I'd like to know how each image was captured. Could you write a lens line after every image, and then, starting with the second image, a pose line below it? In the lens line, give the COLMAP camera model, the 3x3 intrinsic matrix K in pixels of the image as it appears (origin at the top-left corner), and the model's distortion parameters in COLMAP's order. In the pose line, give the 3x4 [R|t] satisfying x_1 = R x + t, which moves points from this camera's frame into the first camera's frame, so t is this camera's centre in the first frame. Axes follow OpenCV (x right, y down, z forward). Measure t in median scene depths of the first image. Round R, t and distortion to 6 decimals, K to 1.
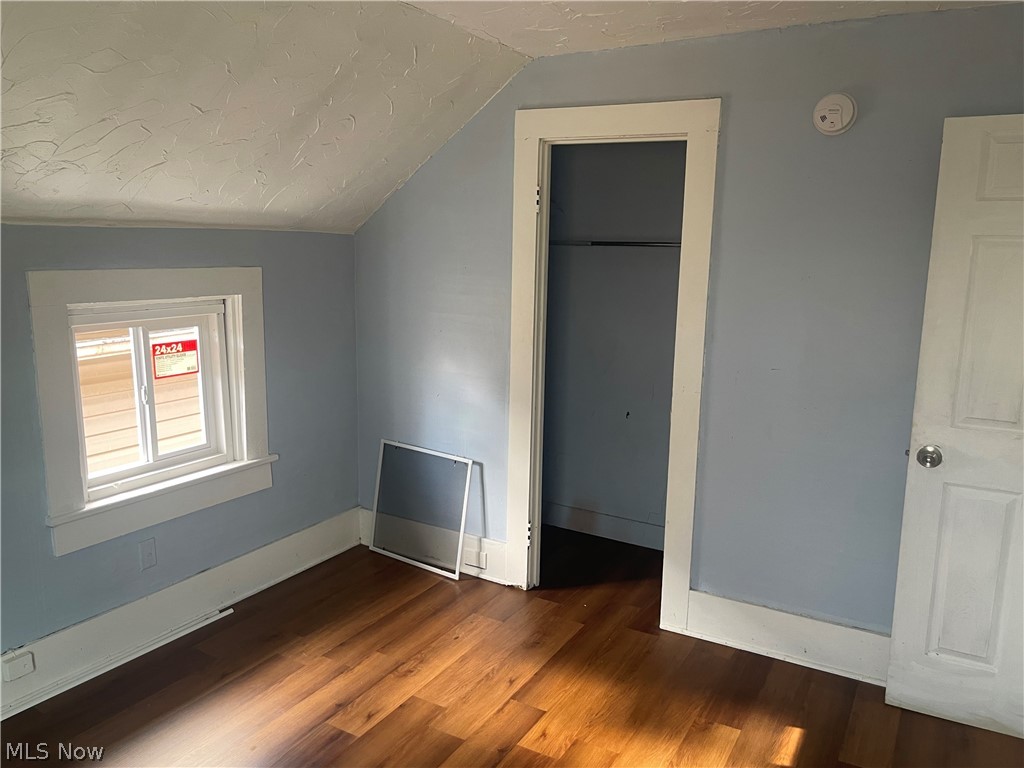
lens RADIAL K [[801.9, 0, 514.7], [0, 801.9, 386.7], [0, 0, 1]] dist [0.041196, -0.009331]
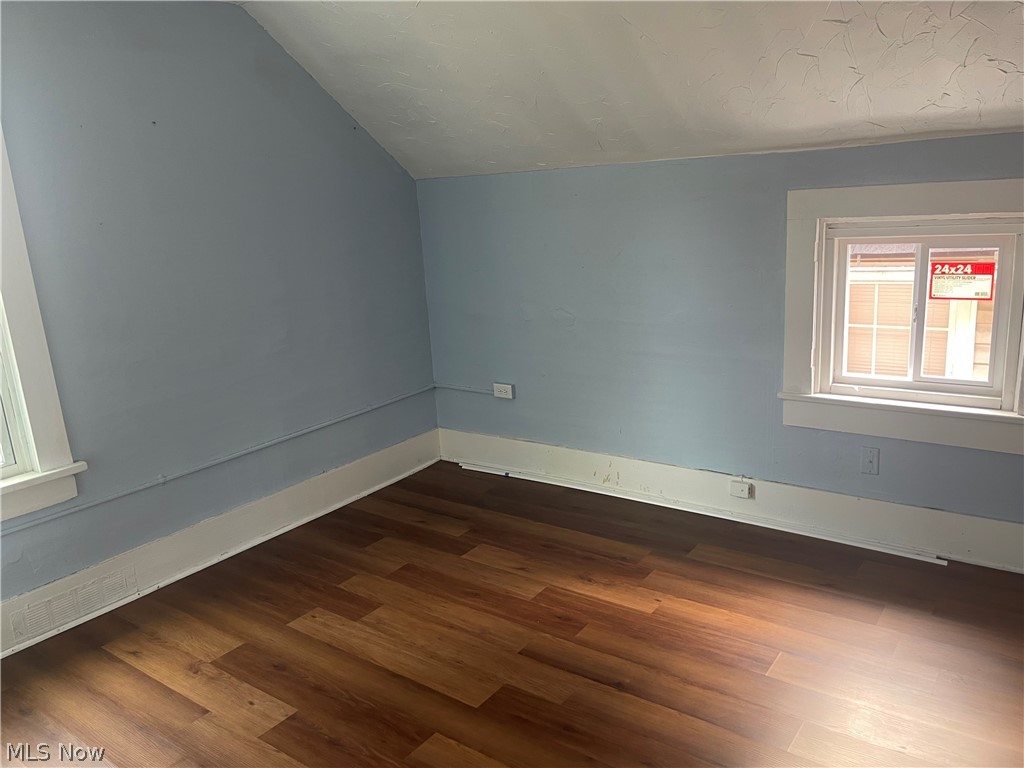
lens RADIAL K [[801.9, 0, 512.1], [0, 801.9, 382.1], [0, 0, 1]] dist [0.041196, -0.009331]
pose [[-0.097637, 0.229945, -0.968293, 0.563425], [-0.120584, 0.963041, 0.240857, -0.085578], [0.987890, 0.140277, -0.066301, 0.573134]]
